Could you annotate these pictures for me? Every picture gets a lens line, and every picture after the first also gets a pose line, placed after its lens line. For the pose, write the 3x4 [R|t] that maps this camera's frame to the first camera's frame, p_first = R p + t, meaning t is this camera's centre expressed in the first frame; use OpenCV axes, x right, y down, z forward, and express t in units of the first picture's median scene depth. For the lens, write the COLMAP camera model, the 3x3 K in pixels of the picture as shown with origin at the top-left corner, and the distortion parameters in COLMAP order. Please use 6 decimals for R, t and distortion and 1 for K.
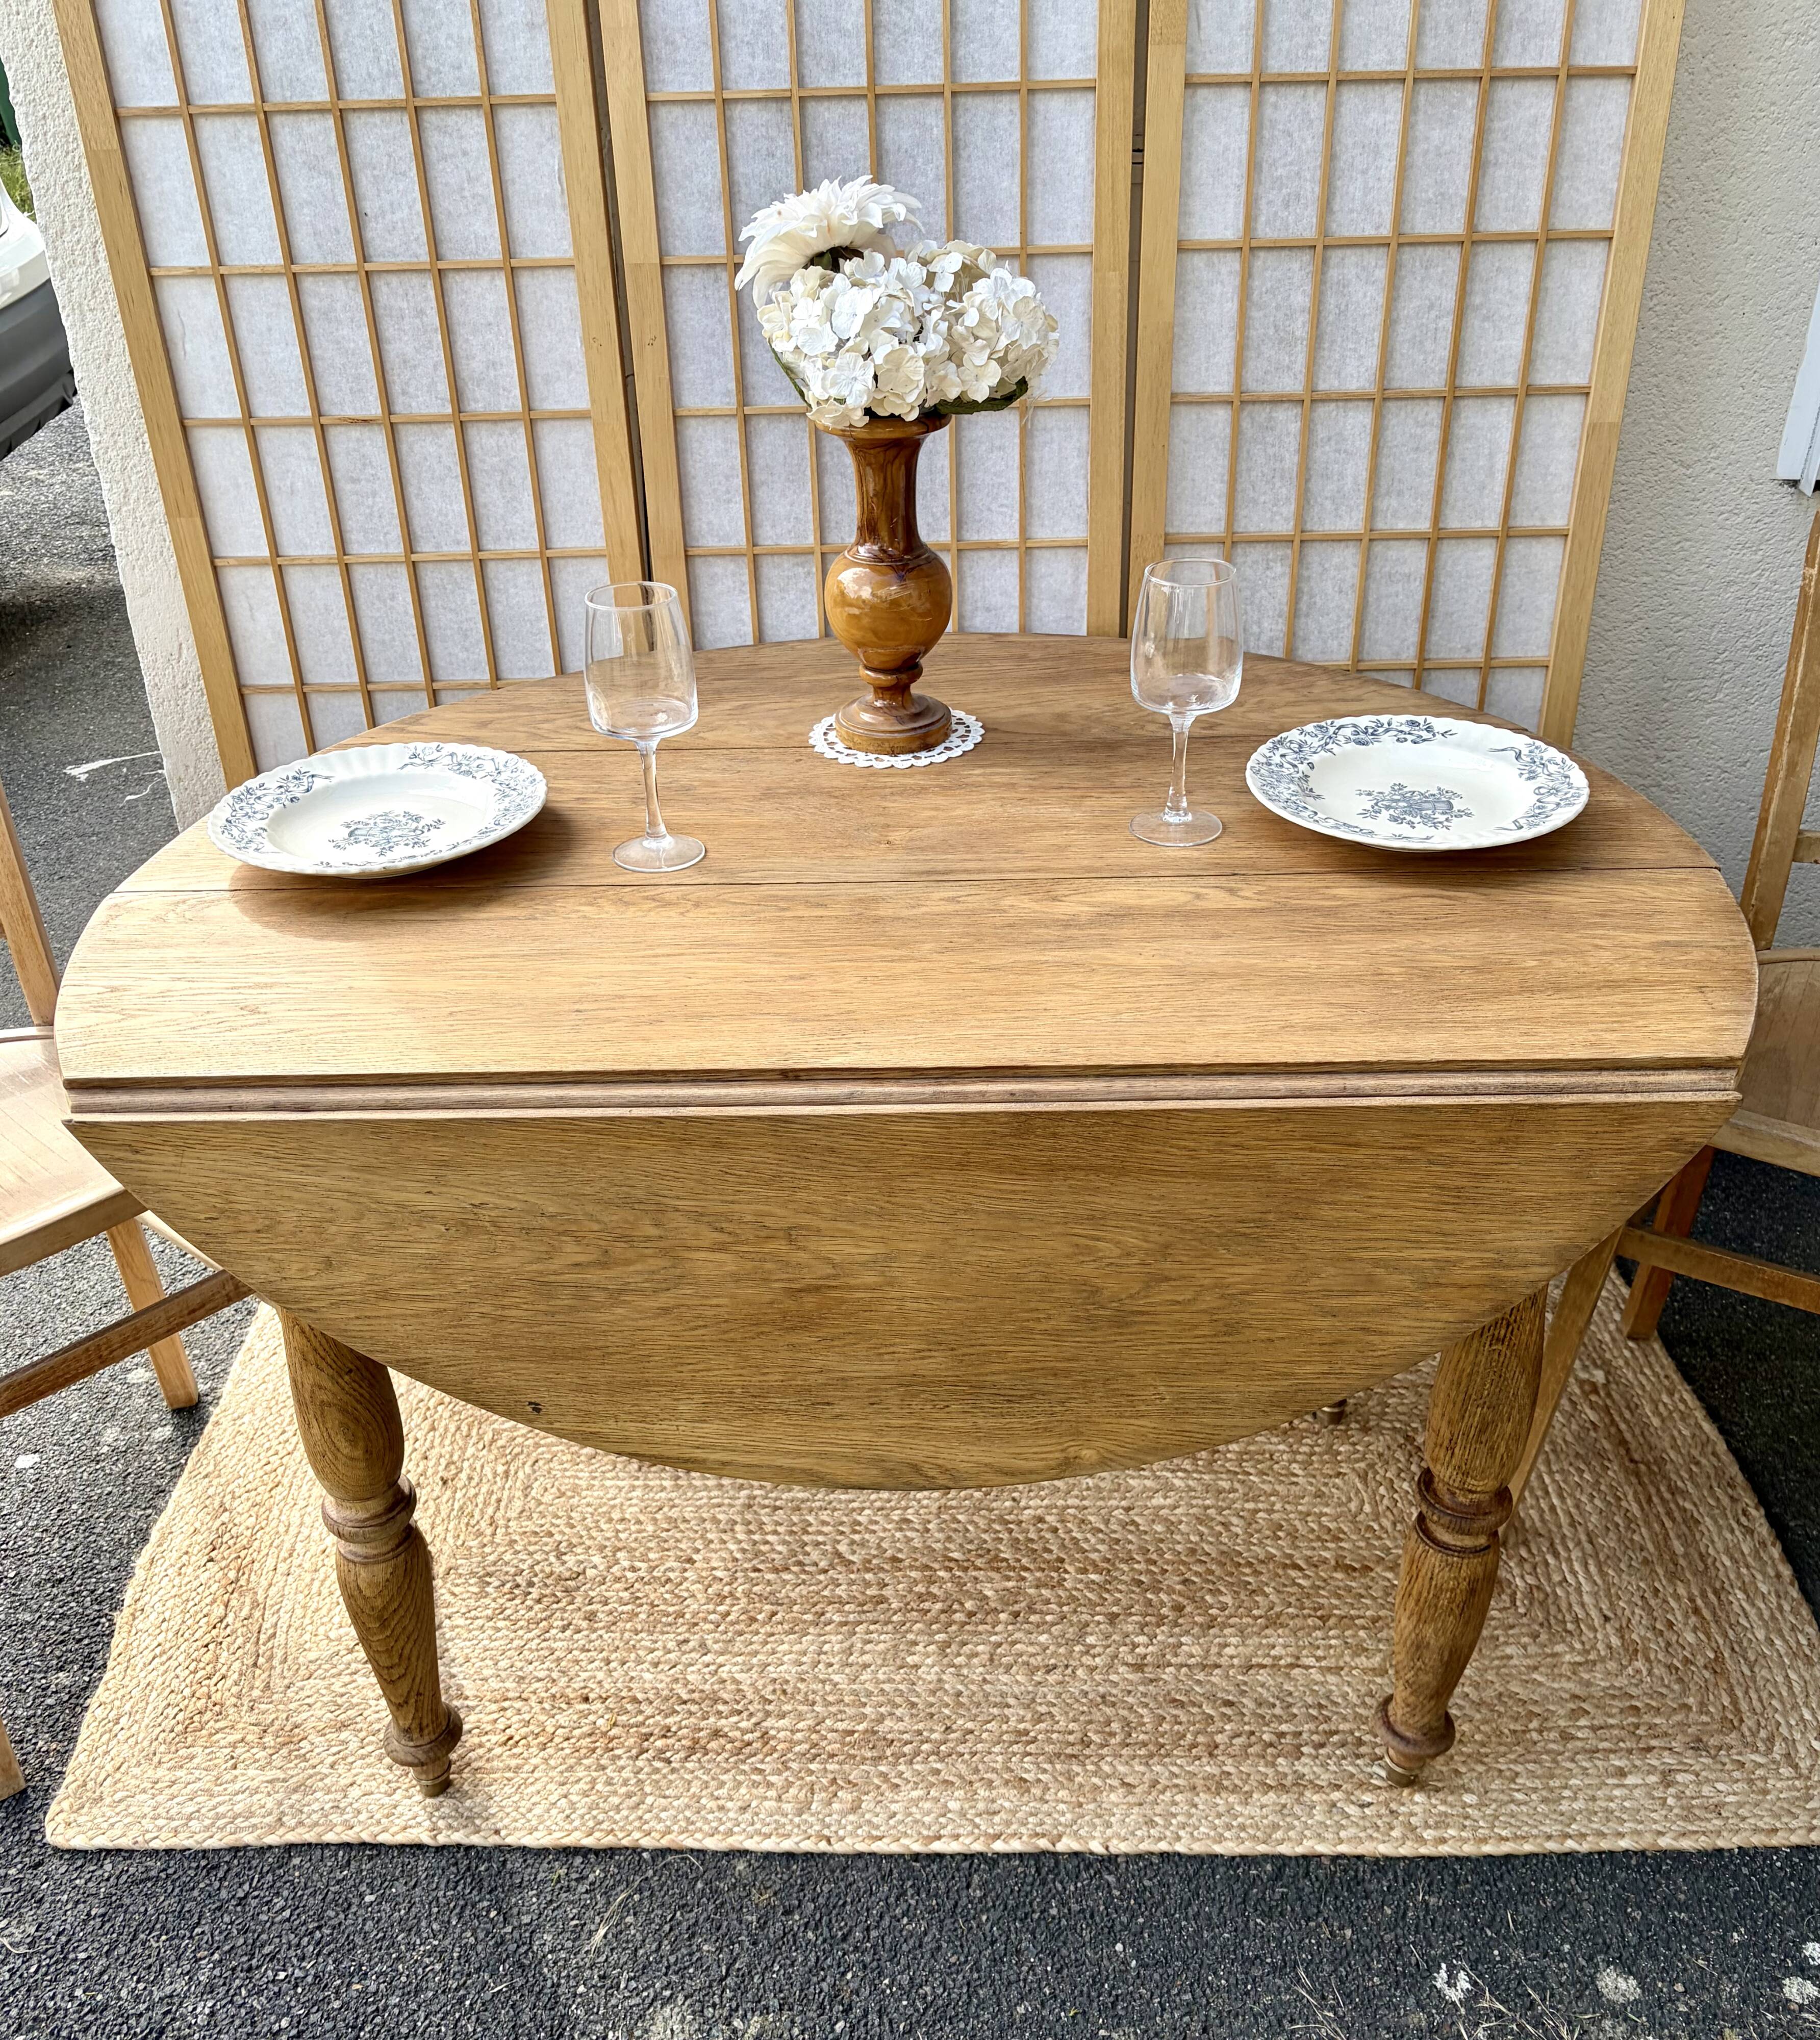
lens RADIAL K [[1932.4, 0, 927.8], [0, 1932.4, 1124.7], [0, 0, 1]] dist [0.023328, 0.000000]
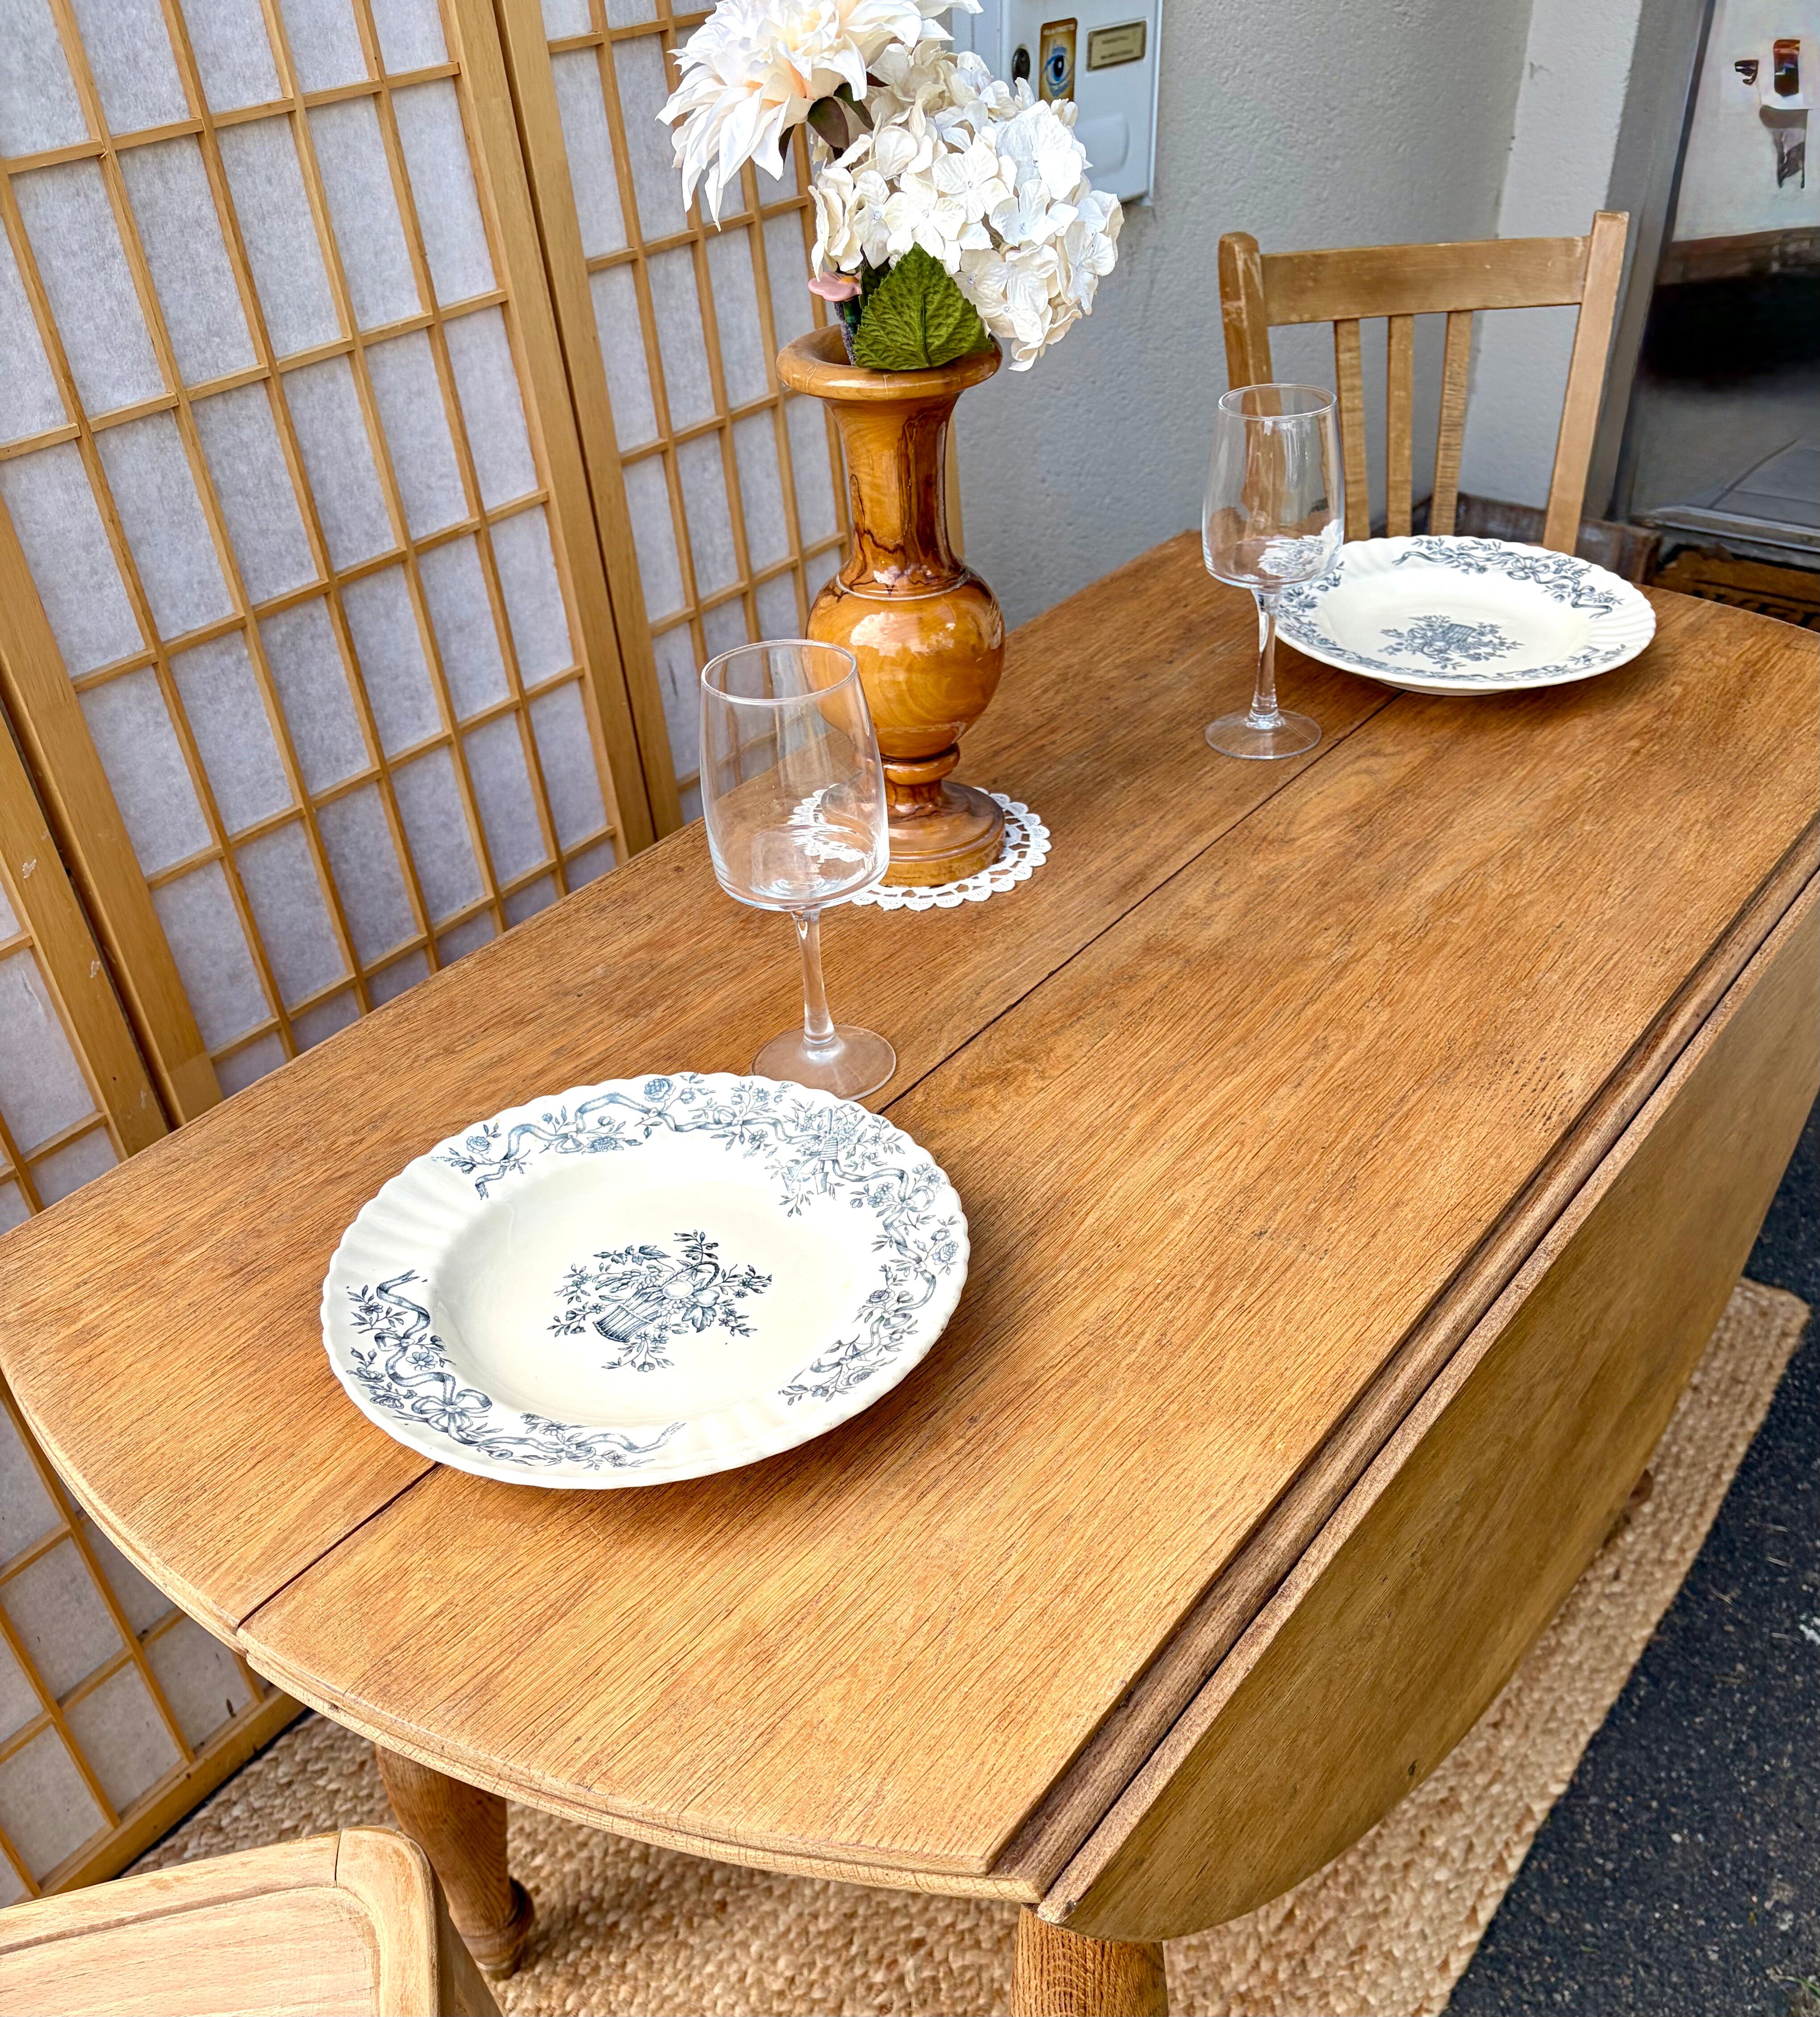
lens RADIAL K [[1946.8, 0, 956.8], [0, 1946.8, 1232.9], [0, 0, 1]] dist [0.024208, 0.000000]
pose [[0.564798, -0.509660, 0.649038, -0.517801], [0.460666, 0.847264, 0.264443, -0.217369], [-0.684683, 0.149633, 0.713316, 0.473401]]
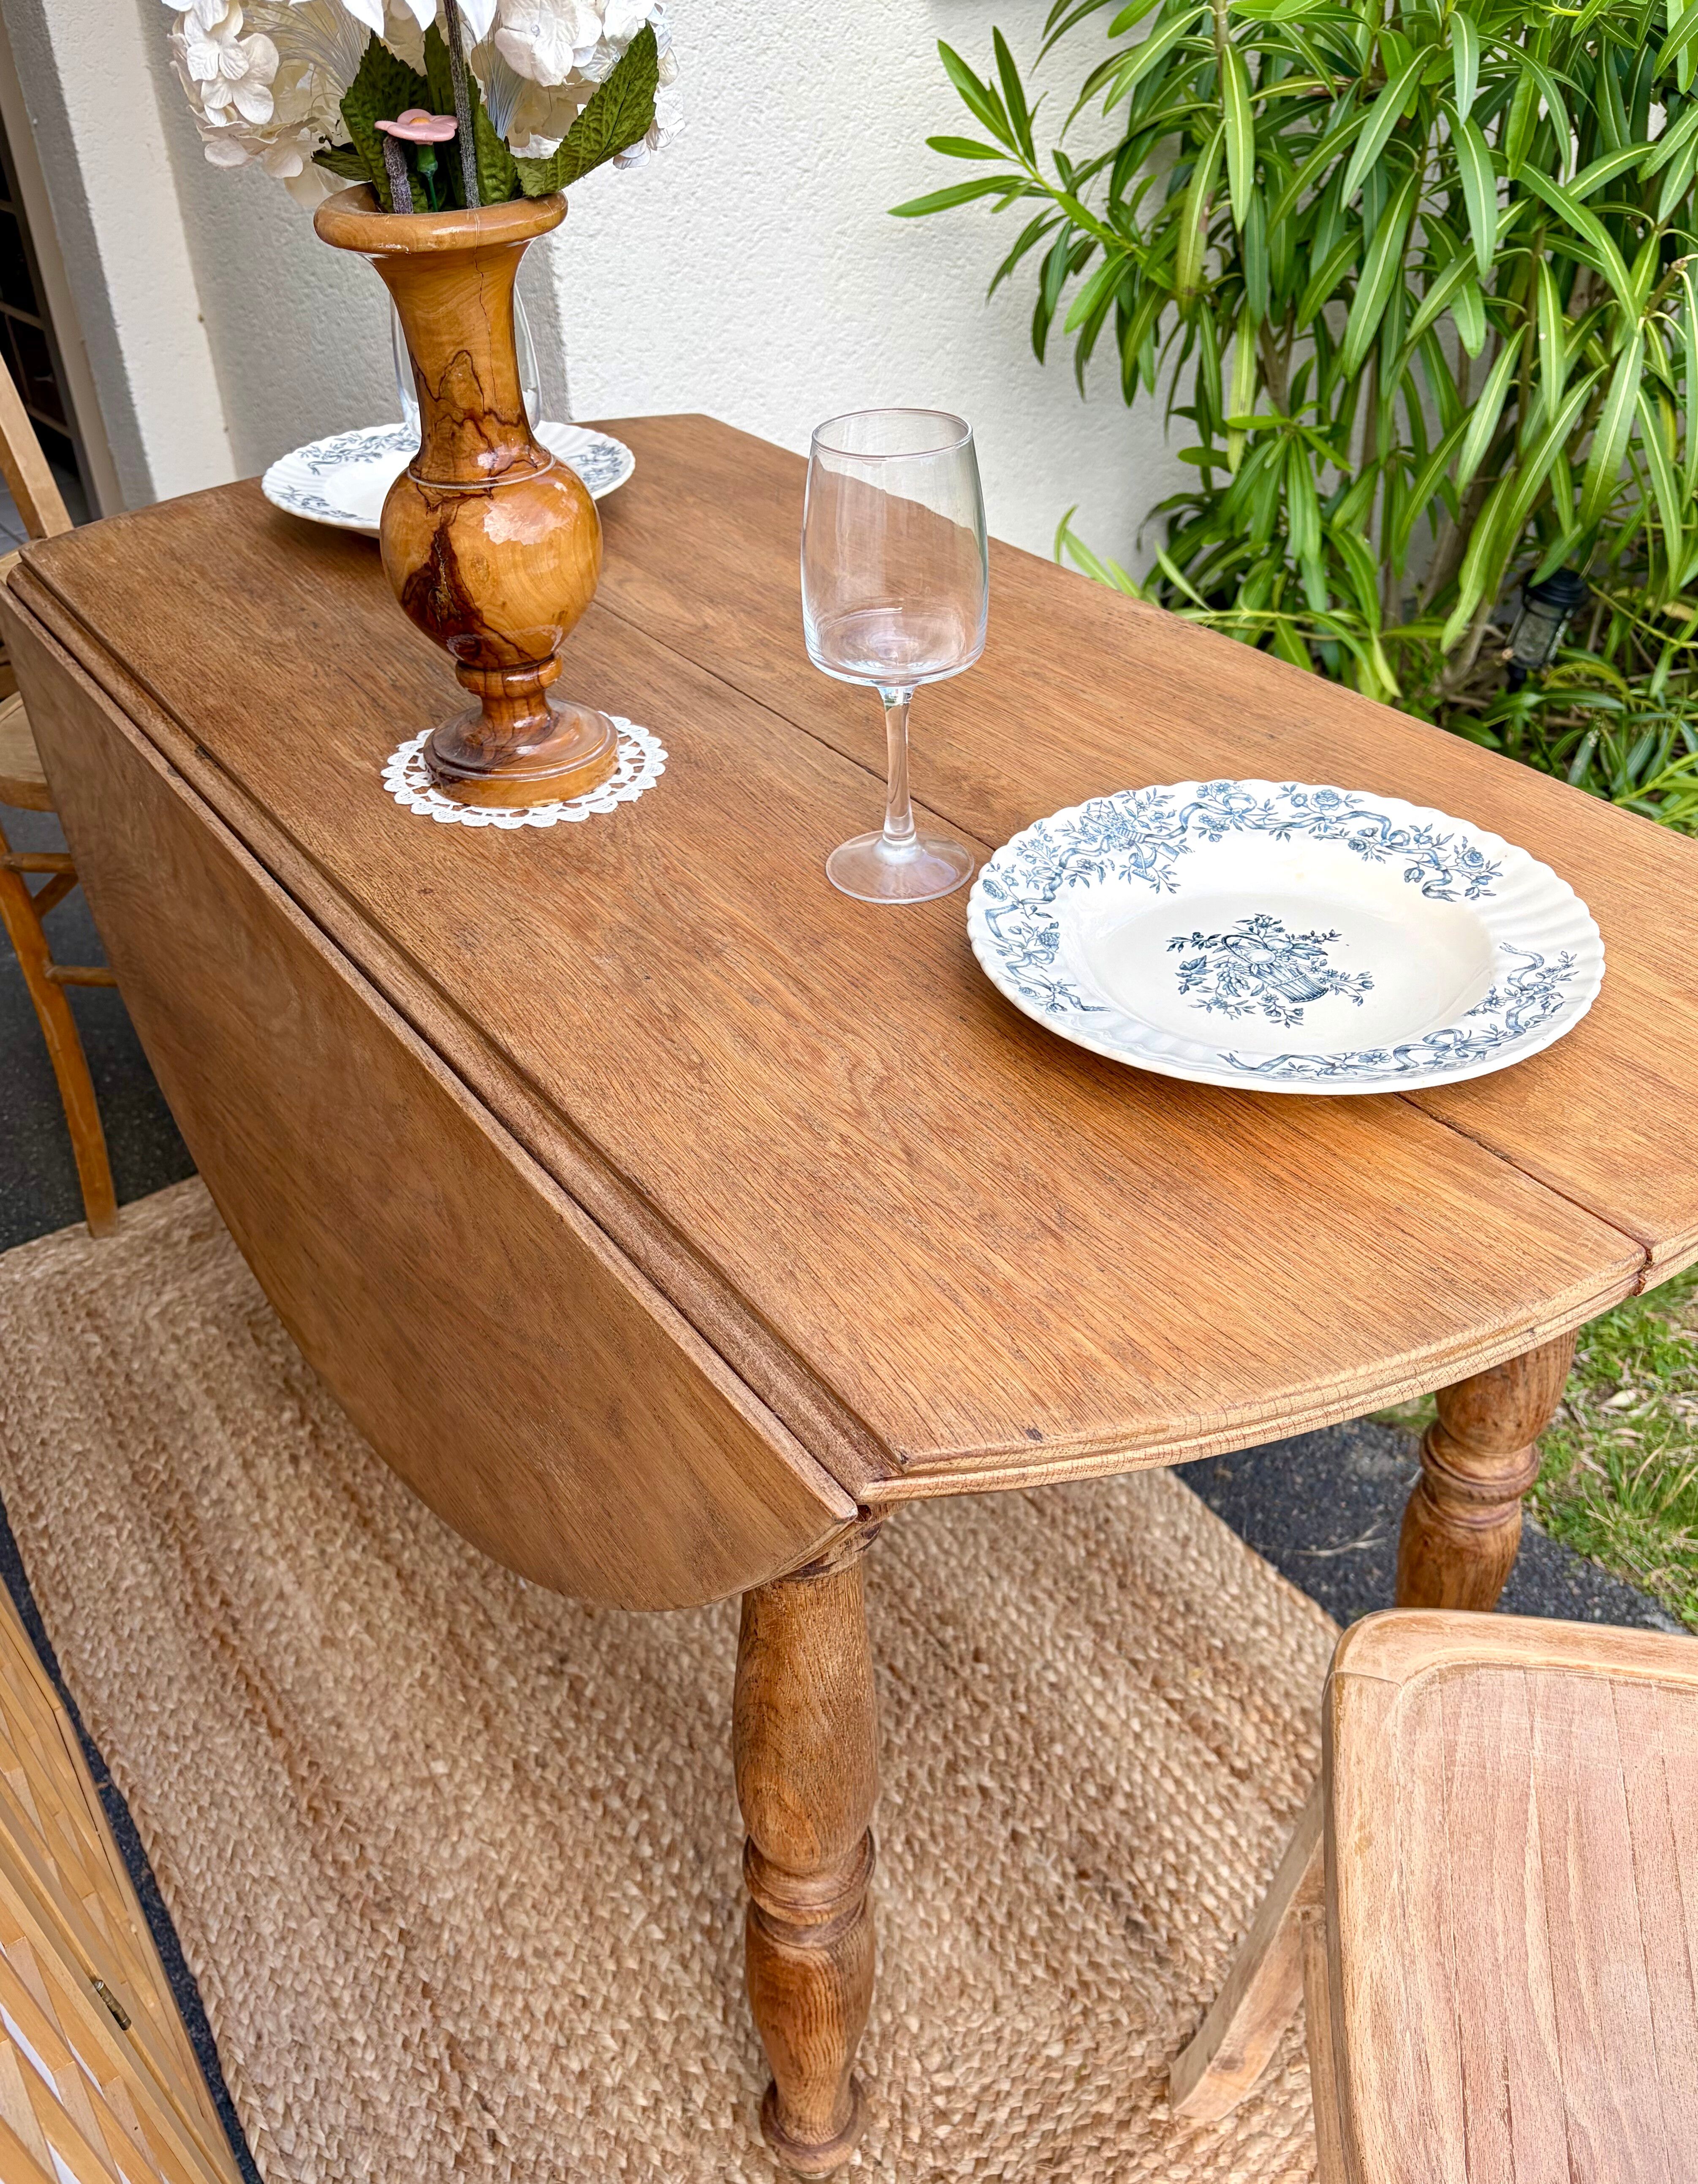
lens RADIAL K [[1830.9, 0, 795.0], [0, 1830.9, 1206.9], [0, 0, 1]] dist [0.013404, 0.046212]
pose [[-0.556849, -0.478030, 0.679269, -0.534994], [0.488389, 0.473053, 0.733278, -0.486692], [-0.671859, 0.740073, -0.029954, 1.017434]]
